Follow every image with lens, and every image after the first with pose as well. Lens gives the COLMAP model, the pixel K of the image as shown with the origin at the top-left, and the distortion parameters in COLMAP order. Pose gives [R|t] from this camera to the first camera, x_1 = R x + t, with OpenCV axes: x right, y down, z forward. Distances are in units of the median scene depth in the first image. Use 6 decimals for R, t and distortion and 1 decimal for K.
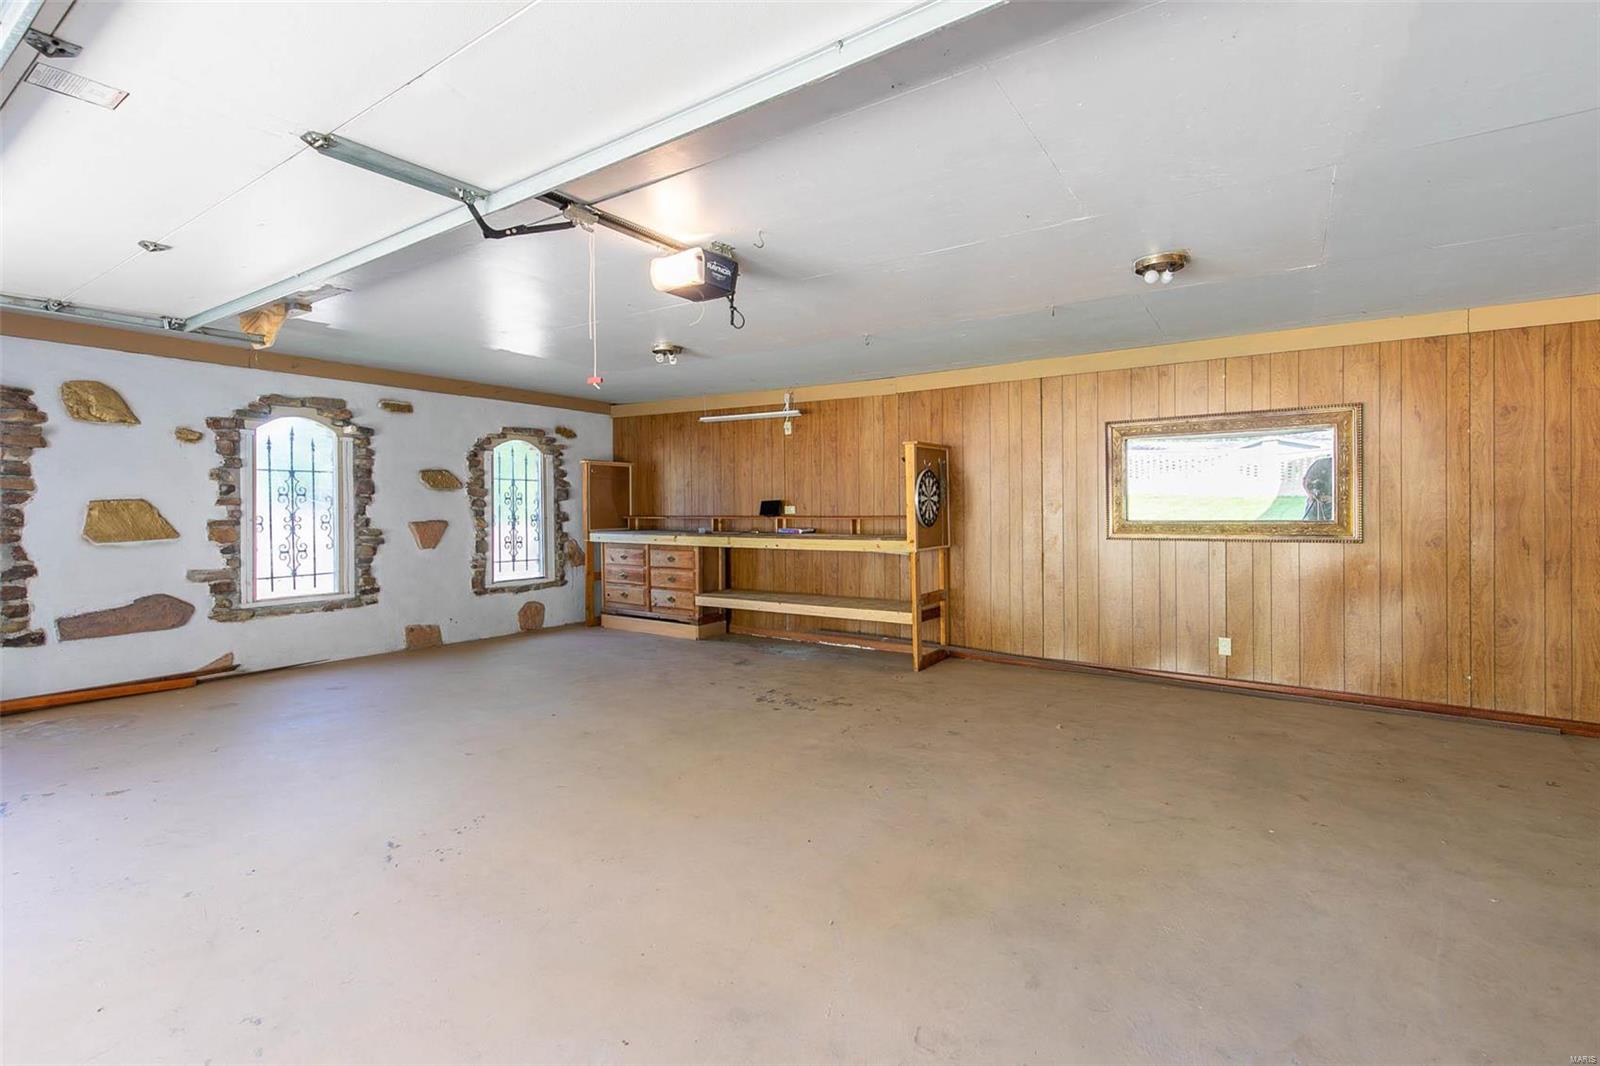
lens RADIAL K [[729.8, 0, 830.3], [0, 729.8, 514.6], [0, 0, 1]] dist [0.000578, -0.001018]
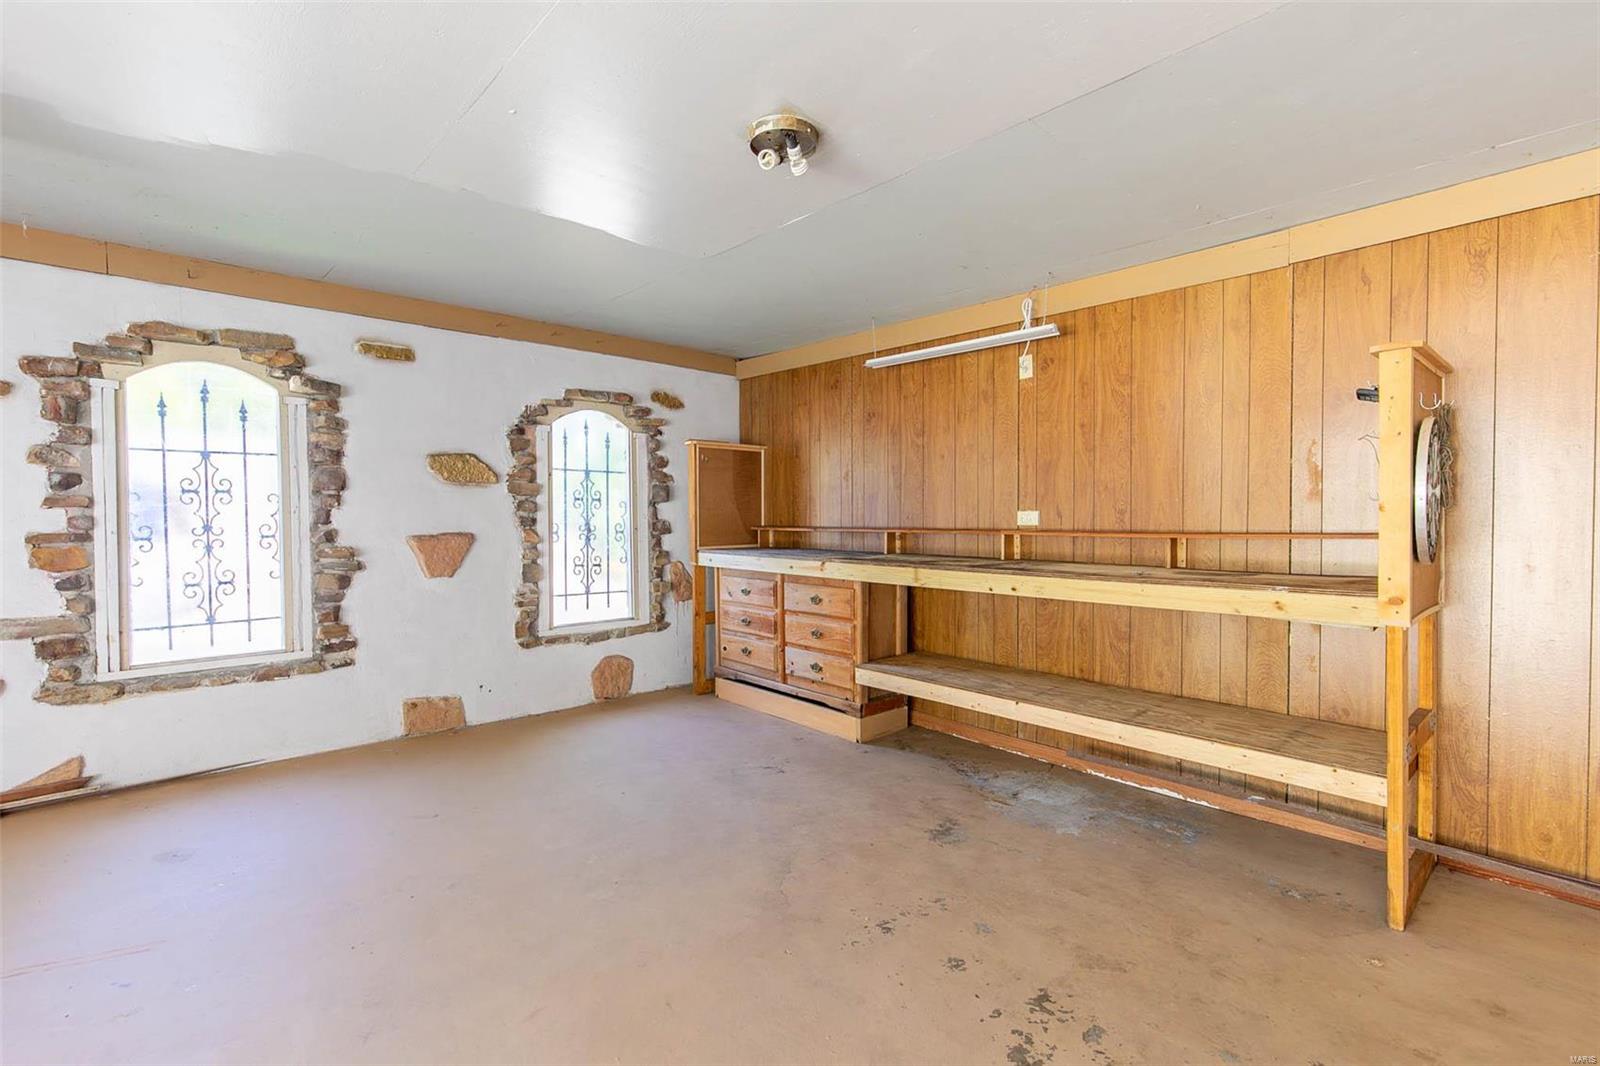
lens RADIAL K [[729.8, 0, 804.7], [0, 729.8, 534.2], [0, 0, 1]] dist [0.000578, -0.001018]
pose [[0.964413, 0.009234, -0.264239, -0.076803], [-0.004669, 0.999829, 0.017899, -0.003645], [0.264359, -0.016028, 0.964291, 0.461730]]
